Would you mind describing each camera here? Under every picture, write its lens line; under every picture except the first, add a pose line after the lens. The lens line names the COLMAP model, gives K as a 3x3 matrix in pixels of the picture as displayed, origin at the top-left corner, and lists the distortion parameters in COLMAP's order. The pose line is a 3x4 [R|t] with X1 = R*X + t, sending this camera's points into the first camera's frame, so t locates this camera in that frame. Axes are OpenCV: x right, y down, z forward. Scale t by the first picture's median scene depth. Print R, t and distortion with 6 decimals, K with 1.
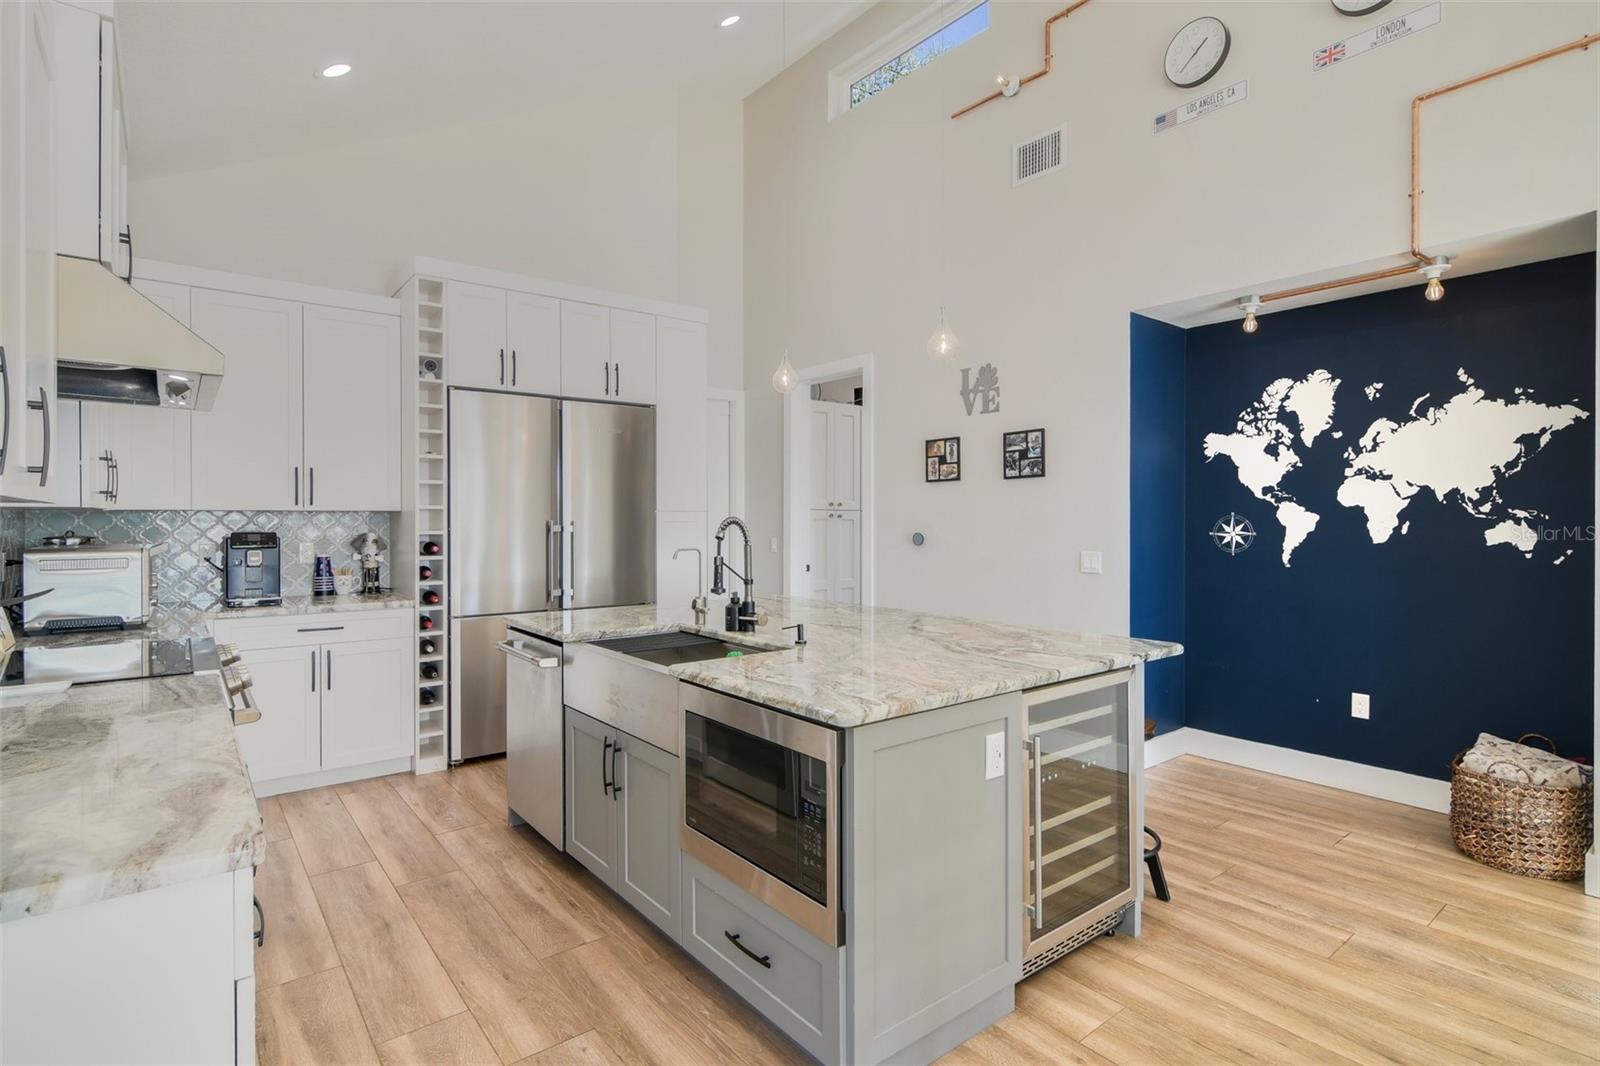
lens RADIAL K [[782.3, 0, 792.6], [0, 782.3, 532.3], [0, 0, 1]] dist [0.002055, -0.003828]
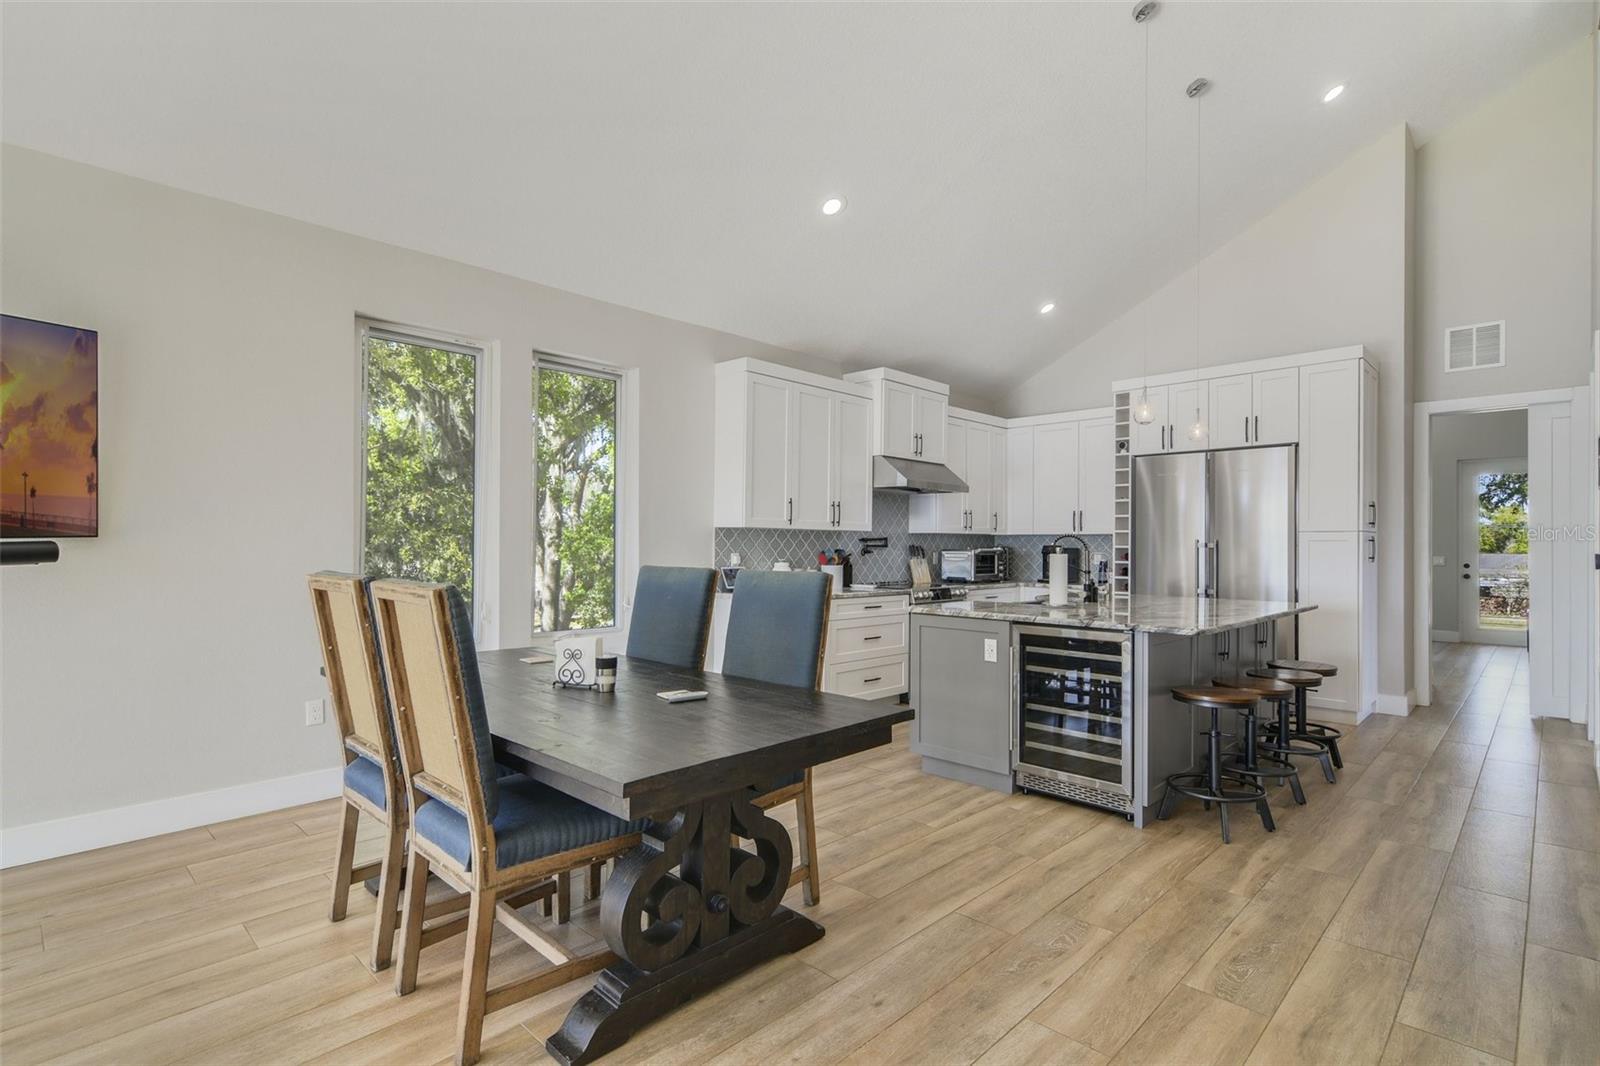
lens RADIAL K [[782.3, 0, 791.7], [0, 782.3, 540.5], [0, 0, 1]] dist [0.002055, -0.003828]
pose [[0.108763, -0.005125, -0.994054, 1.084826], [-0.019354, 0.999786, -0.007272, 0.012550], [0.993879, 0.020030, 0.108641, 0.131704]]
